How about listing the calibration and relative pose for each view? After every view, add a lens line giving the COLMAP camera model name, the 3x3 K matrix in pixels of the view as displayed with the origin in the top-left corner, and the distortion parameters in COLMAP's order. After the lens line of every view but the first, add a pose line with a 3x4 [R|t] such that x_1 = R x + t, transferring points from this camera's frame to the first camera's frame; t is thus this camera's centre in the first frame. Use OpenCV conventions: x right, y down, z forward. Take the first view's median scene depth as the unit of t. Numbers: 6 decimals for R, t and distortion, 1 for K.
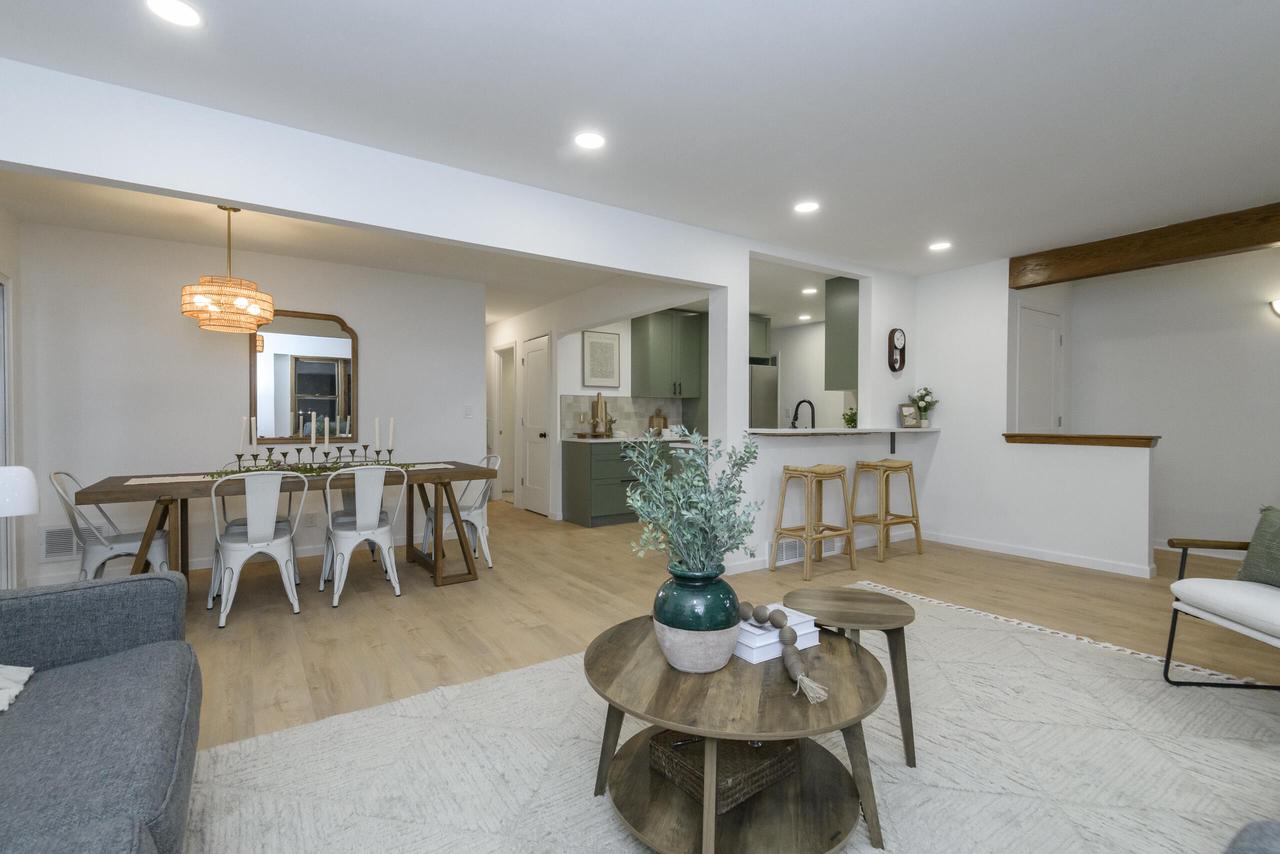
lens RADIAL K [[583.5, 0, 635.4], [0, 583.5, 419.9], [0, 0, 1]] dist [0.013206, -0.000648]
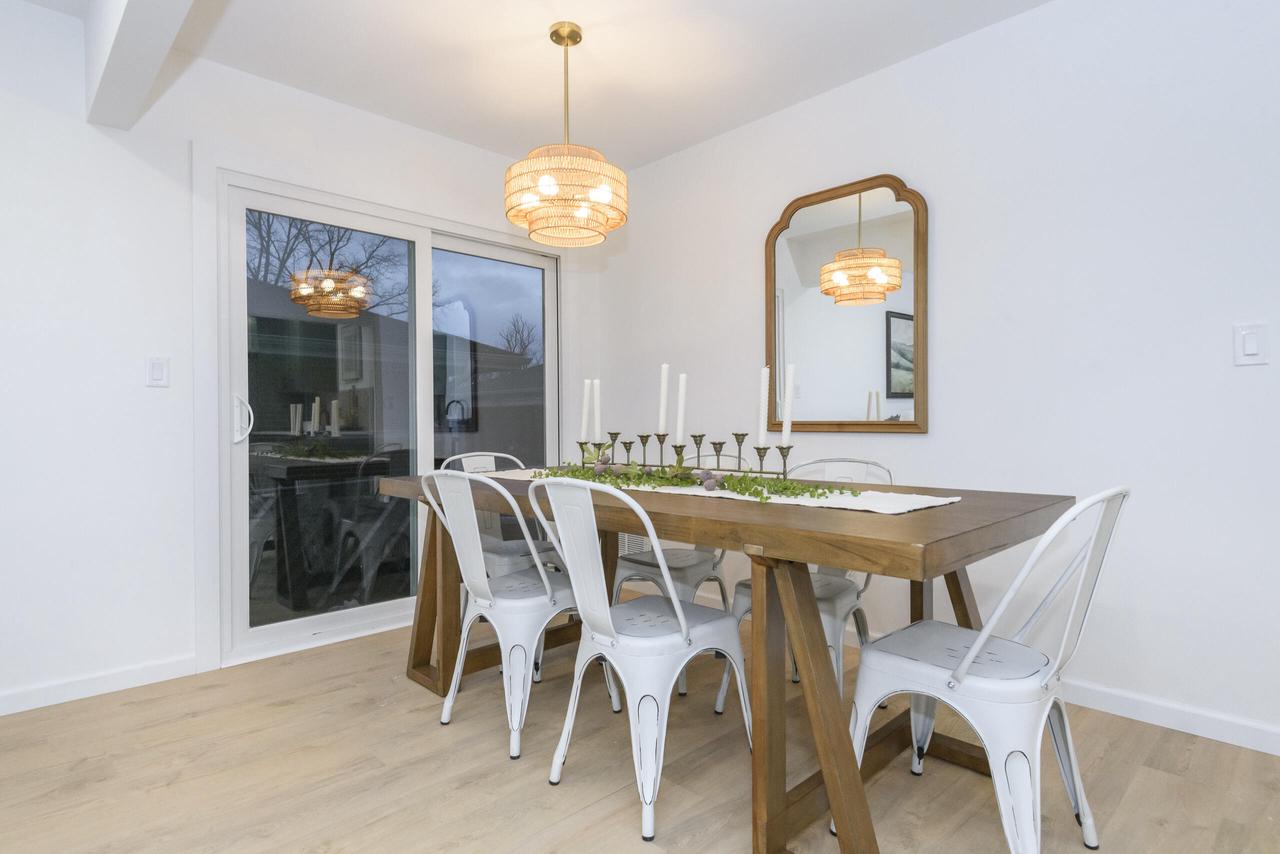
lens RADIAL K [[664.1, 0, 640.0], [0, 664.1, 427.0], [0, 0, 1]] dist [-0.000042, 0.000018]
pose [[0.186688, 0.007271, -0.982392, 0.003222], [0.007472, 0.999933, 0.008821, 0.021319], [0.982391, -0.008987, 0.186621, 0.525569]]
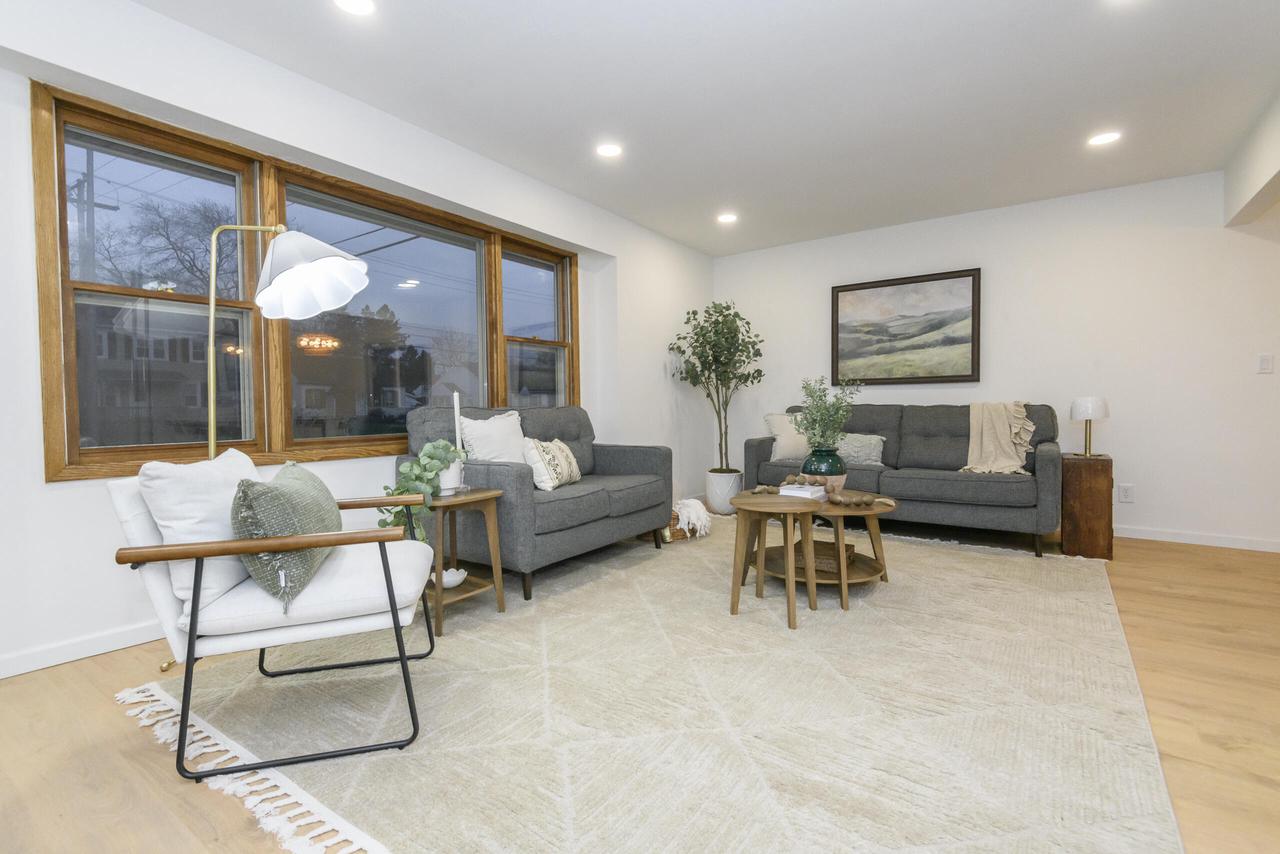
lens RADIAL K [[583.5, 0, 635.4], [0, 583.5, 419.9], [0, 0, 1]] dist [0.013206, -0.000648]
pose [[-0.933138, 0.019842, -0.358970, 0.337557], [0.011001, 0.999584, 0.026653, 0.022750], [0.359350, 0.020922, -0.932968, 0.634933]]
